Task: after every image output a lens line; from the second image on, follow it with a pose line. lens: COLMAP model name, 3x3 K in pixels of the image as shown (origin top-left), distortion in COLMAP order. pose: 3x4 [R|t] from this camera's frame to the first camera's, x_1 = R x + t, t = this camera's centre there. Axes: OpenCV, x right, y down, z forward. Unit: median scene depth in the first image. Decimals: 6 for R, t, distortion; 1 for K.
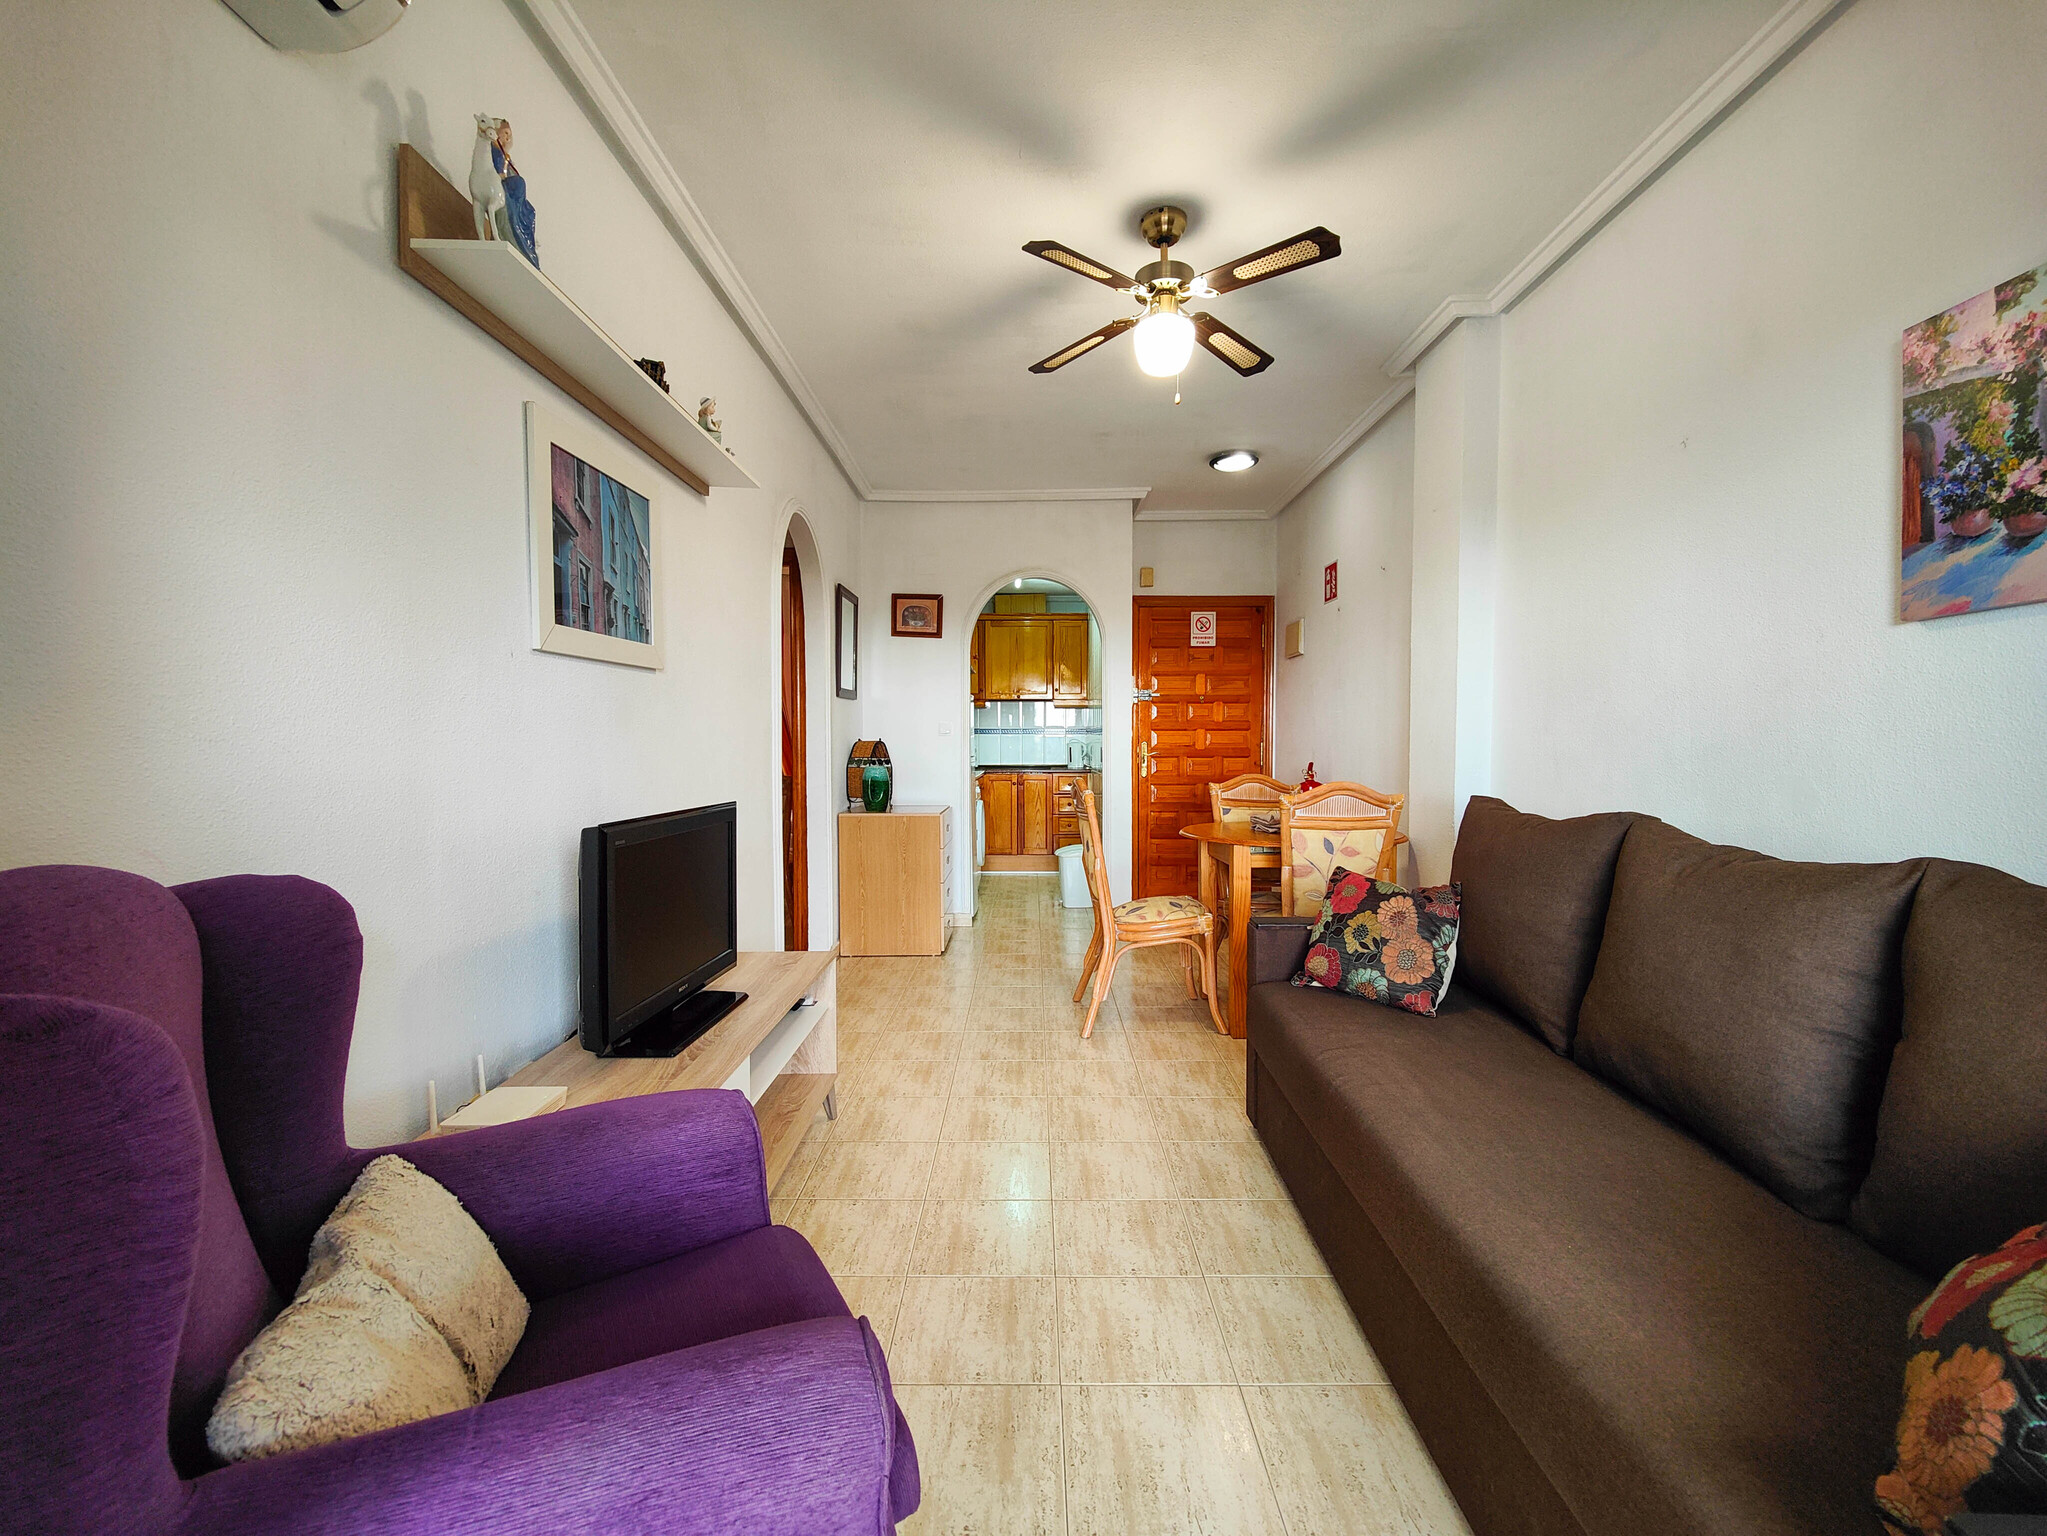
lens RADIAL K [[895.1, 0, 1023.7], [0, 895.1, 774.5], [0, 0, 1]] dist [0.013438, -0.009789]
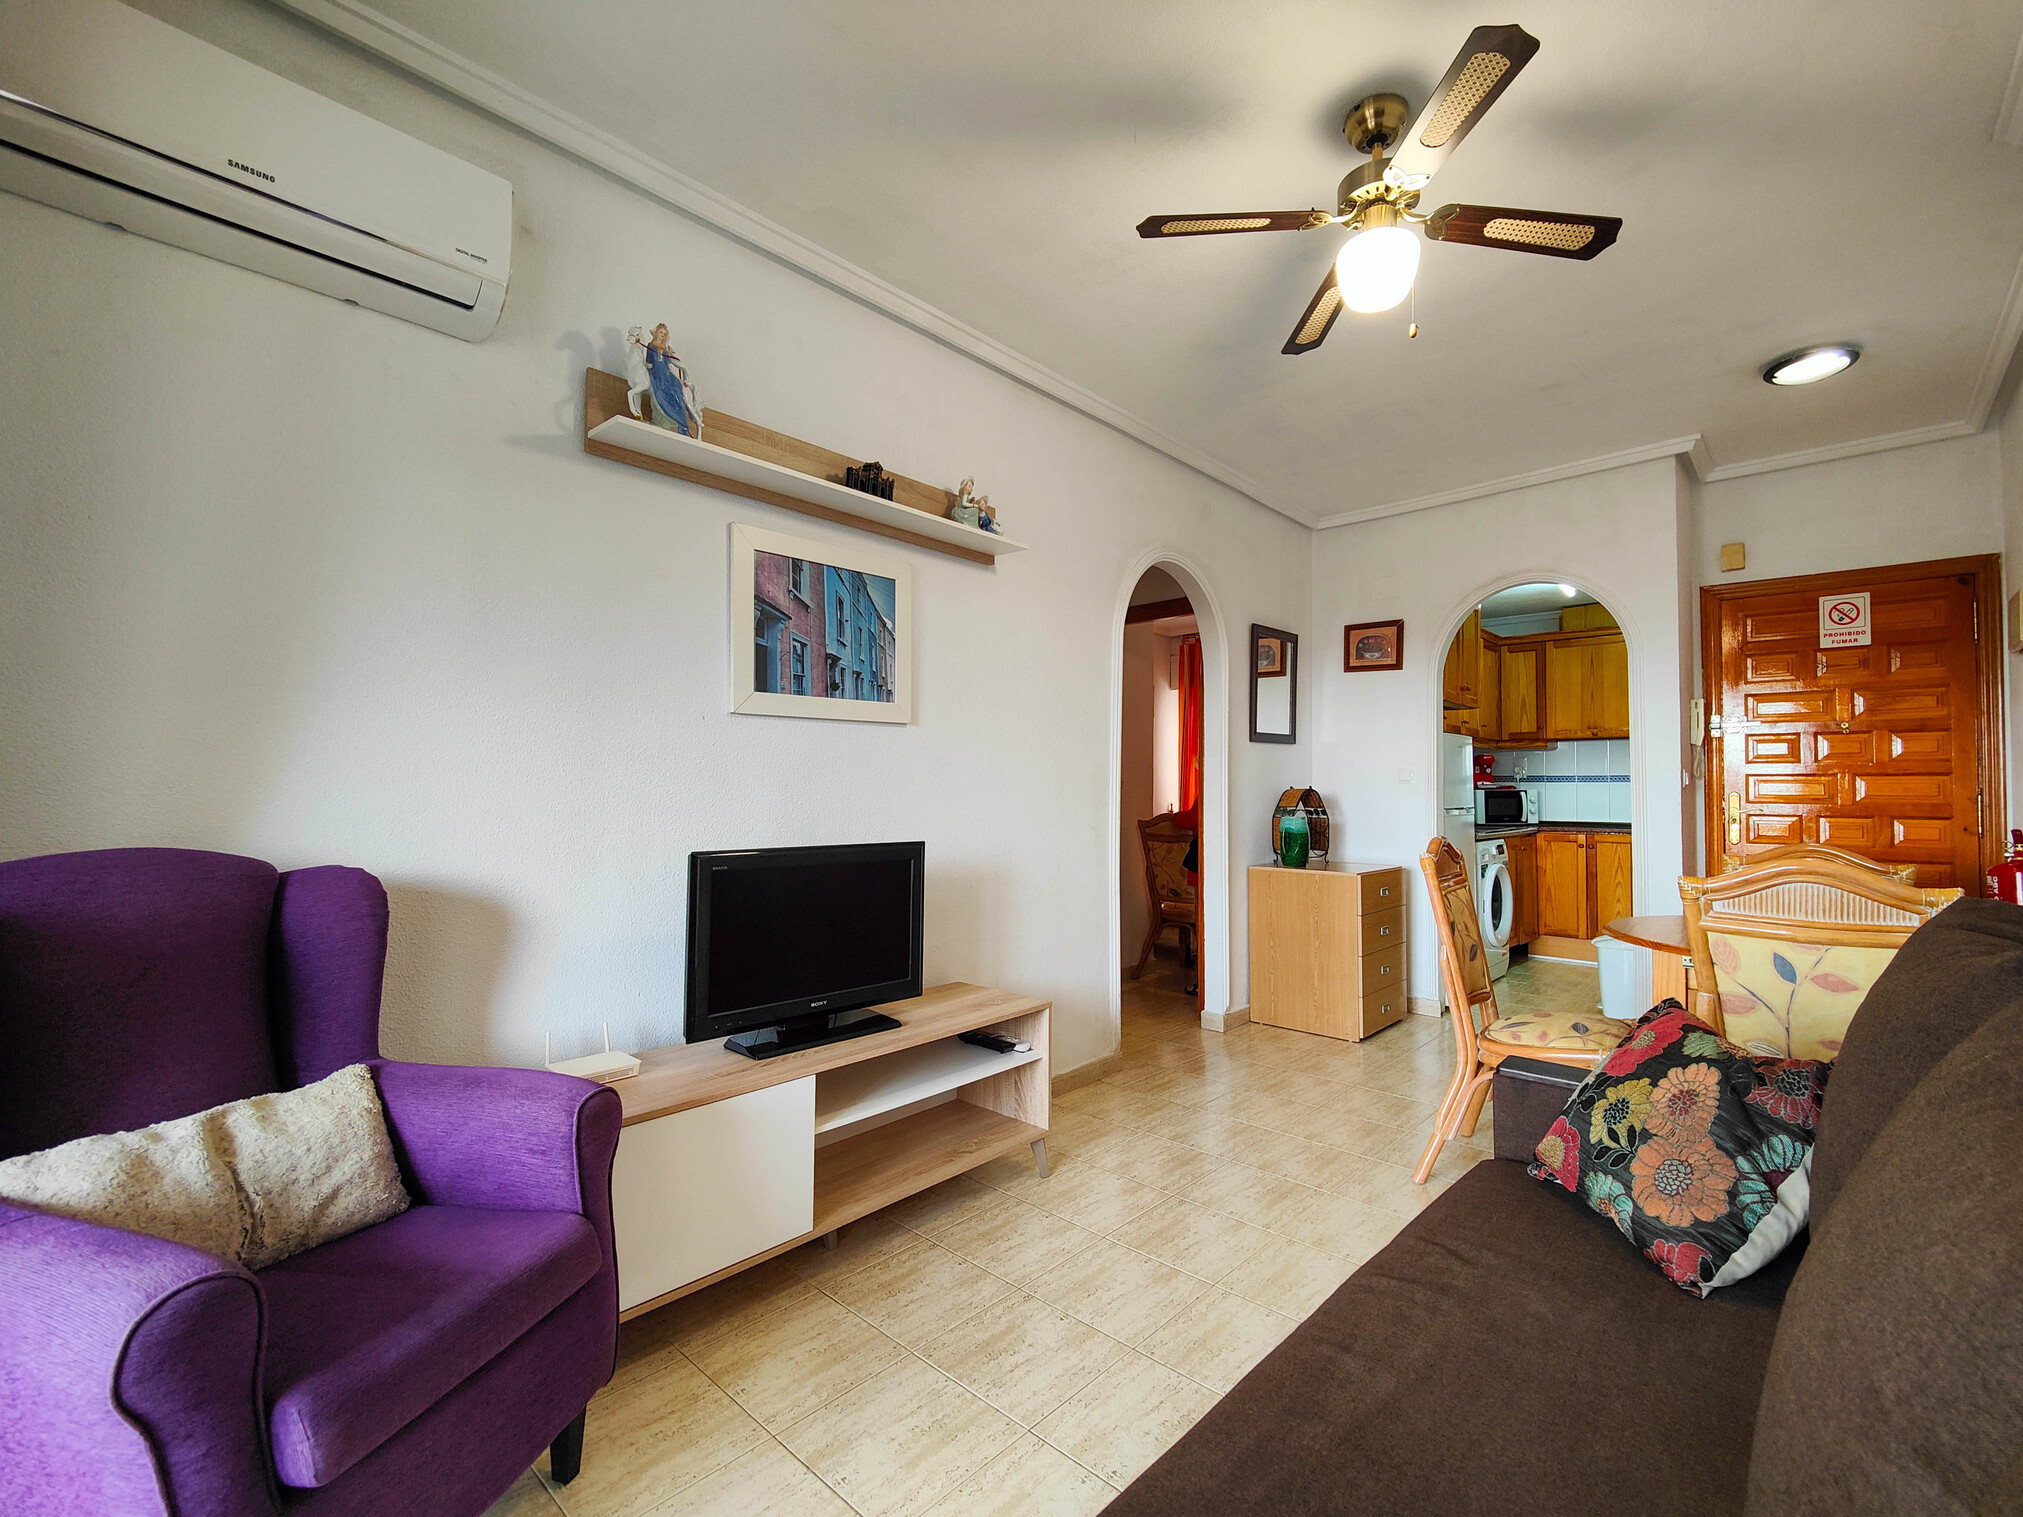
lens RADIAL K [[884.6, 0, 1009.3], [0, 884.6, 770.5], [0, 0, 1]] dist [0.013438, -0.009789]
pose [[0.735347, -0.008737, -0.677634, 0.359932], [-0.030920, 0.998443, -0.046427, -0.007343], [0.676985, 0.055092, 0.733932, 0.212634]]
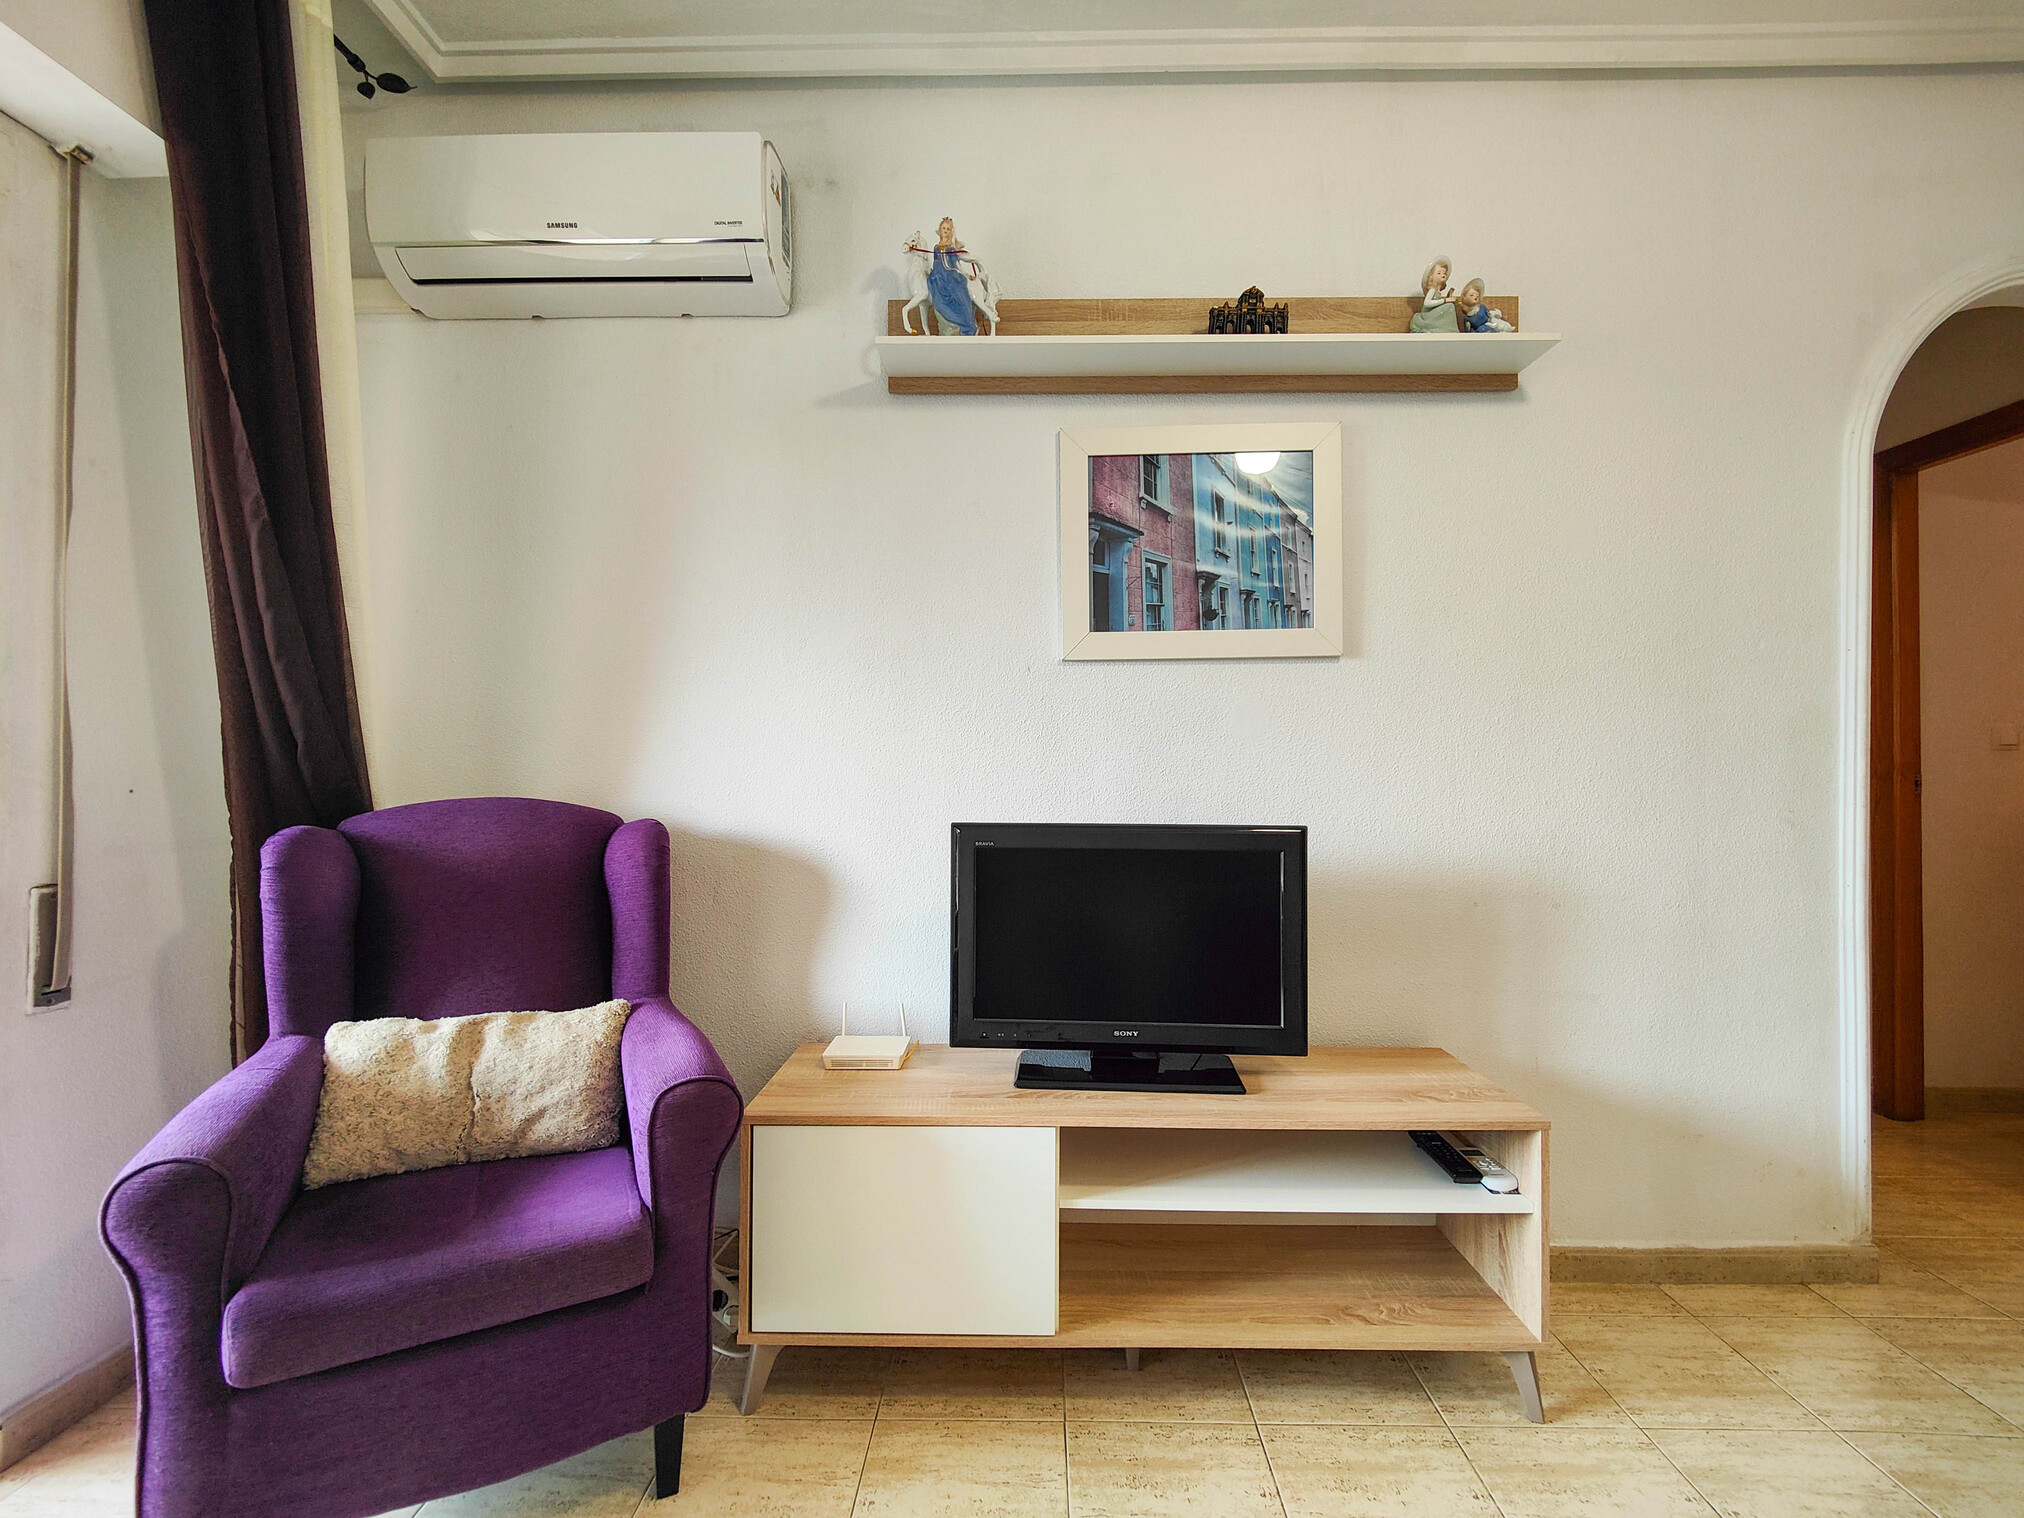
lens RADIAL K [[885.0, 0, 1012.6], [0, 885.0, 769.7], [0, 0, 1]] dist [0.013438, -0.009789]
pose [[-0.009086, -0.001174, -0.999958, 0.297972], [-0.038096, 0.999274, -0.000827, -0.005282], [0.999233, 0.038087, -0.009124, 0.580086]]
